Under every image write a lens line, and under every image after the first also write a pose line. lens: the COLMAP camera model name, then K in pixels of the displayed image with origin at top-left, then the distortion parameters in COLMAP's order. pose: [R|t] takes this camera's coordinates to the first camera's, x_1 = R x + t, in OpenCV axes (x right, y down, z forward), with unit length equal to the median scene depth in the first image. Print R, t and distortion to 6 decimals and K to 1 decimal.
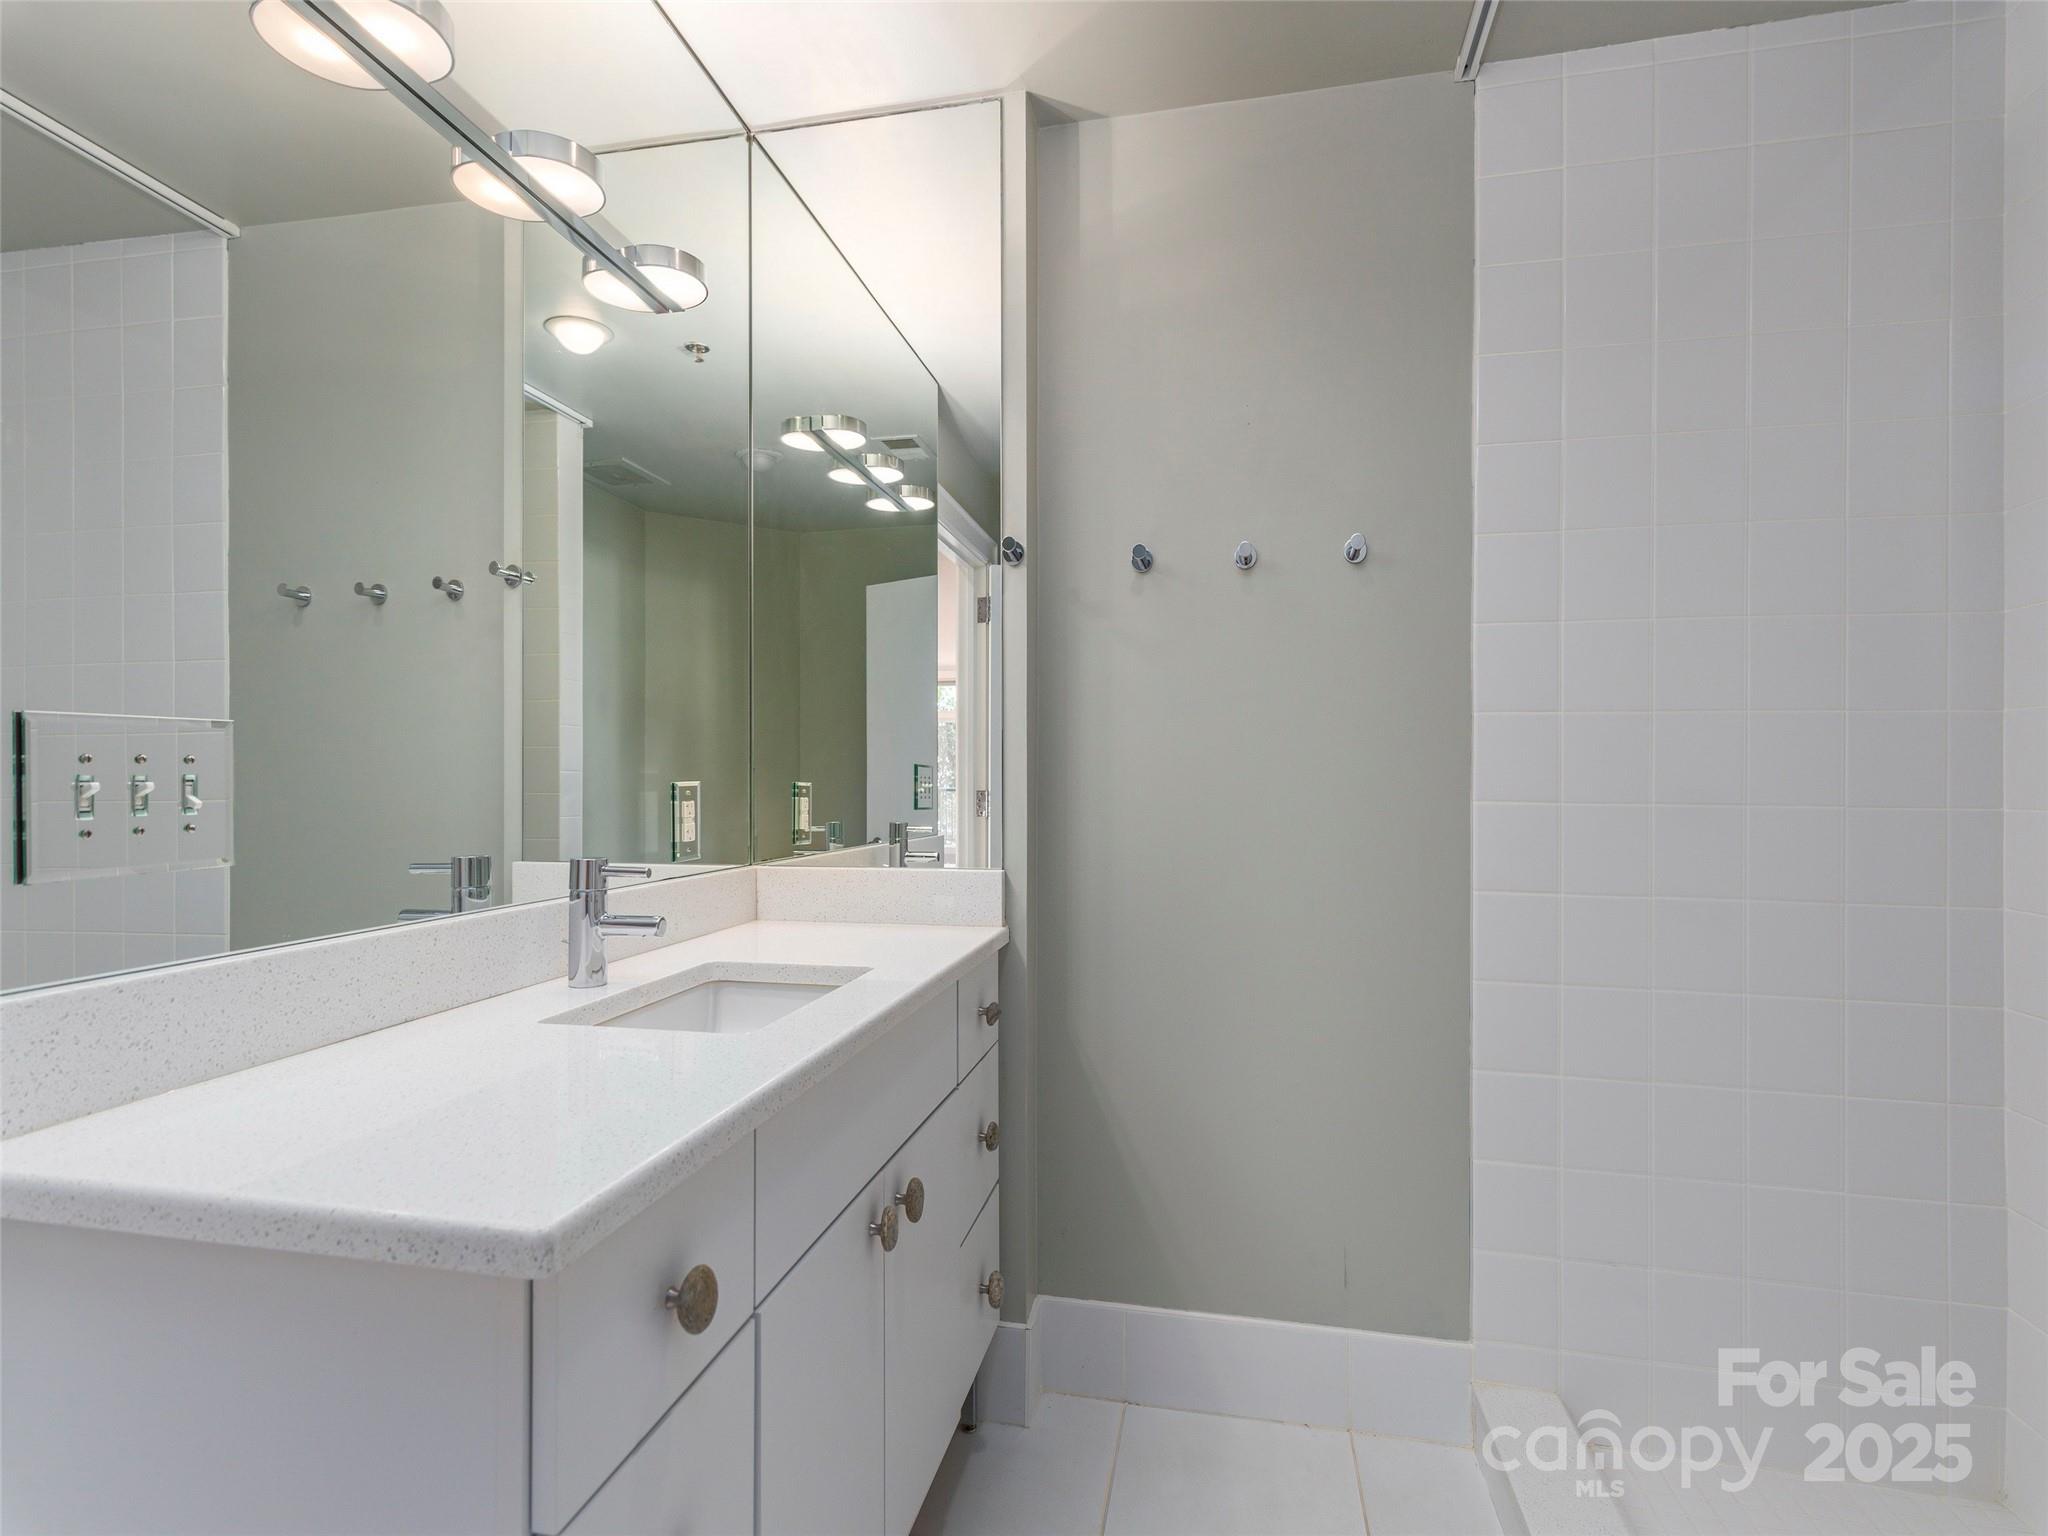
lens RADIAL K [[1010.2, 0, 1019.5], [0, 1010.2, 761.6], [0, 0, 1]] dist [0.007756, -0.000379]
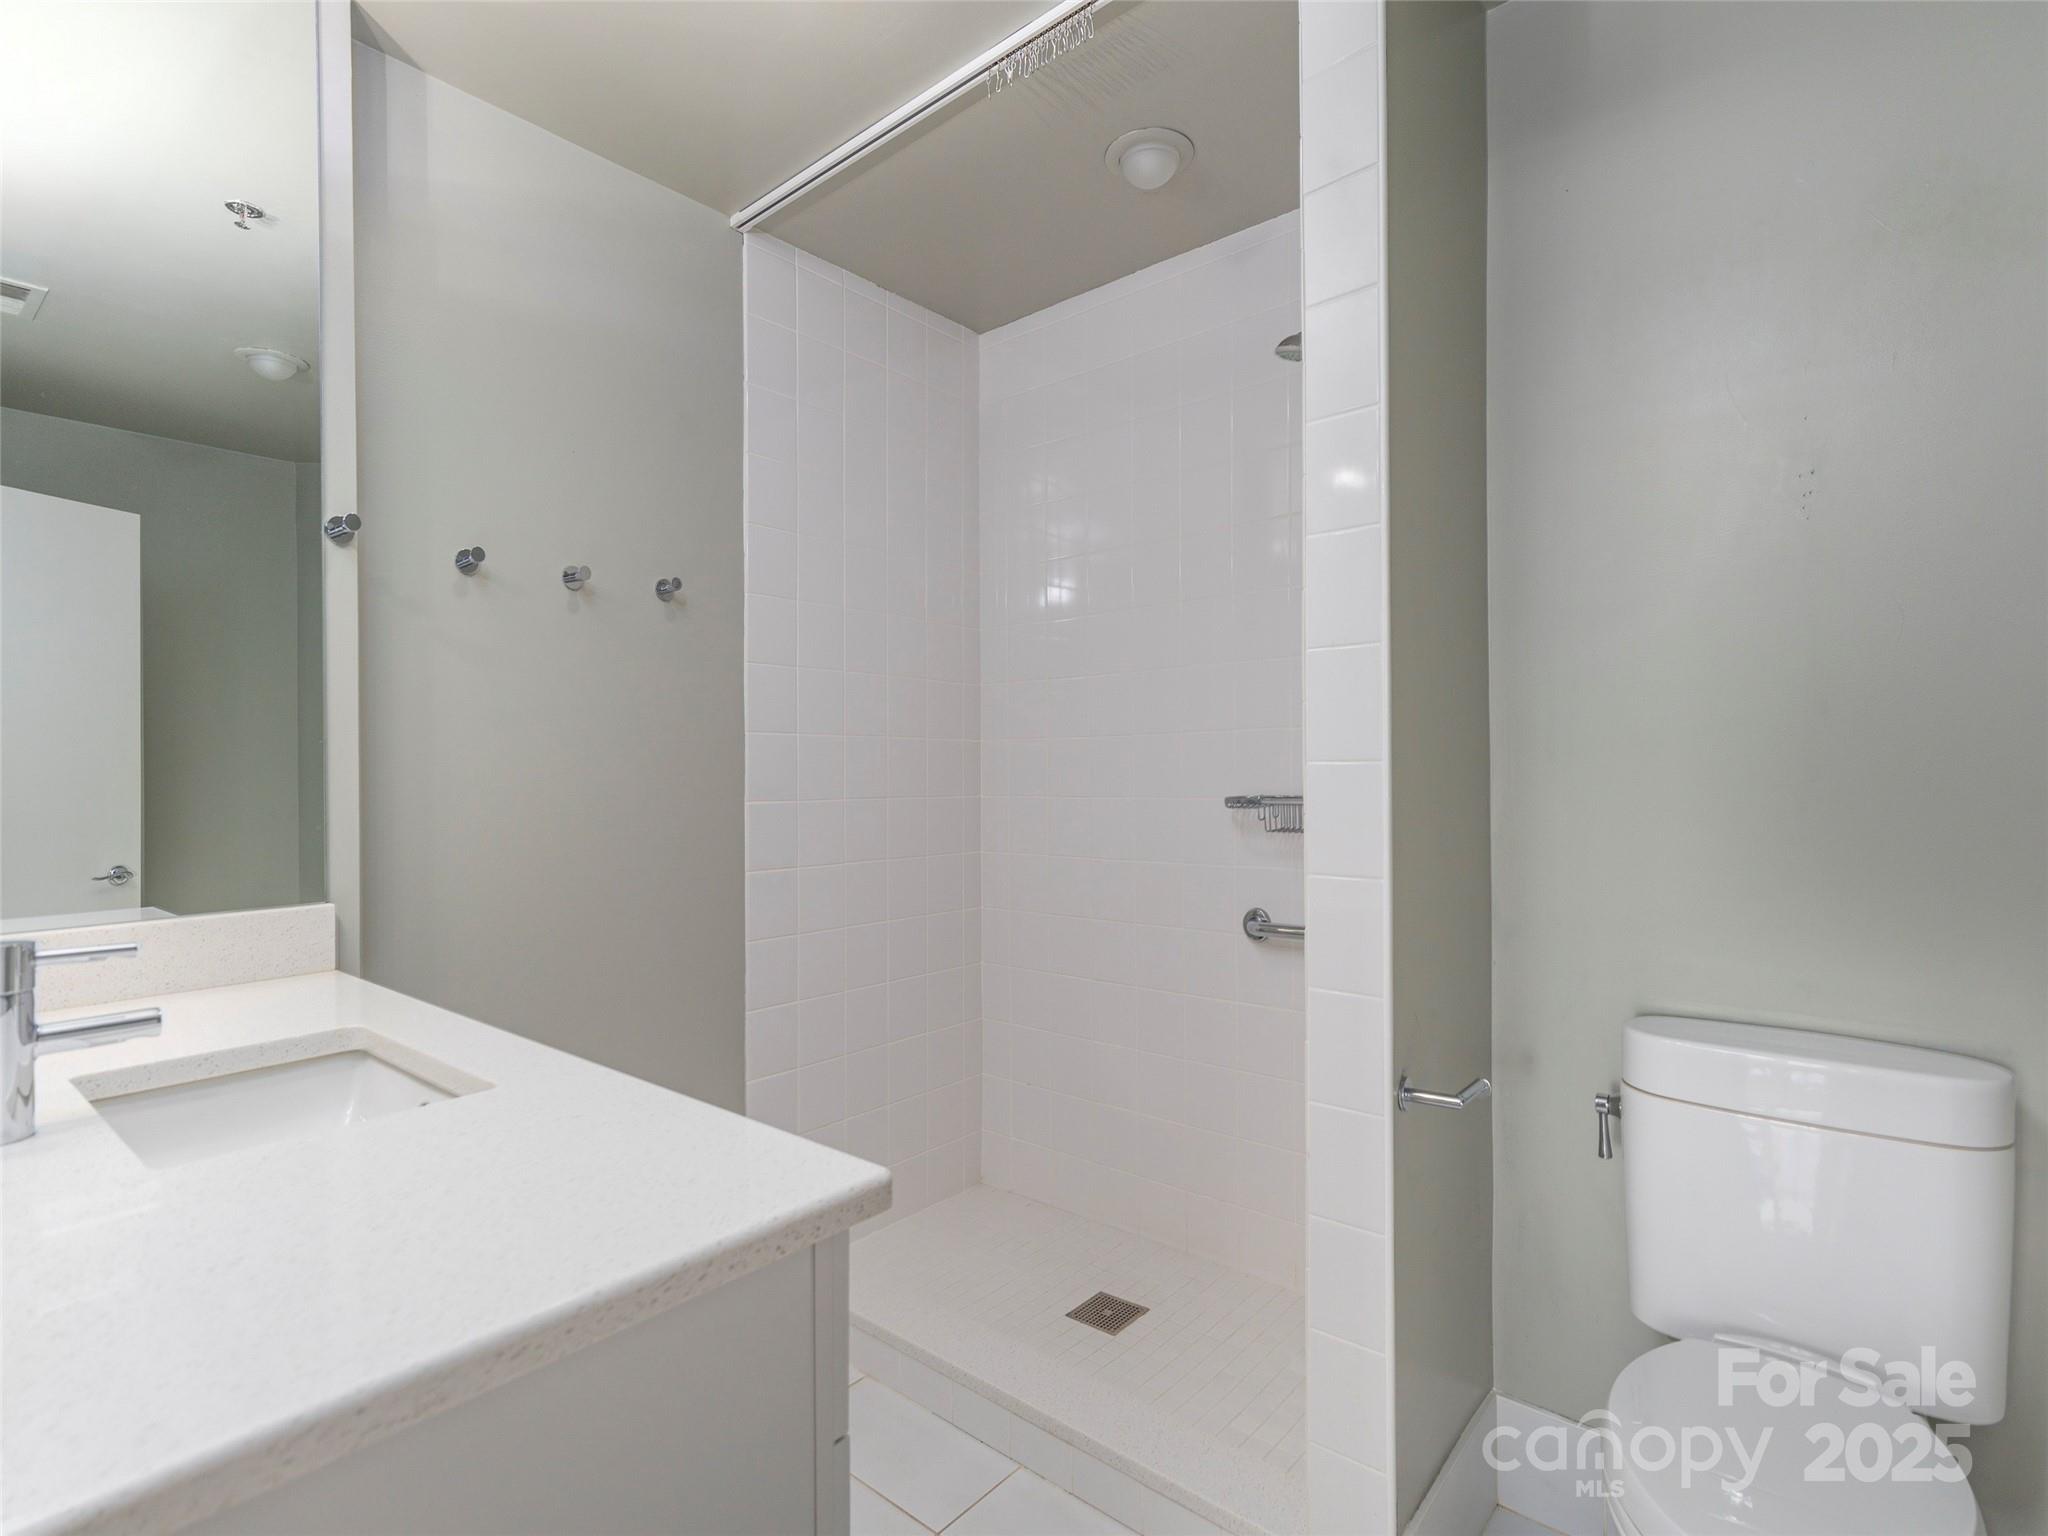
lens RADIAL K [[1010.2, 0, 1019.5], [0, 1010.2, 761.6], [0, 0, 1]] dist [0.007756, -0.000379]
pose [[0.478624, 0.001181, 0.878019, -0.500755], [-0.007494, 0.999968, 0.002741, -0.017411], [-0.877988, -0.007892, 0.478618, 0.086593]]
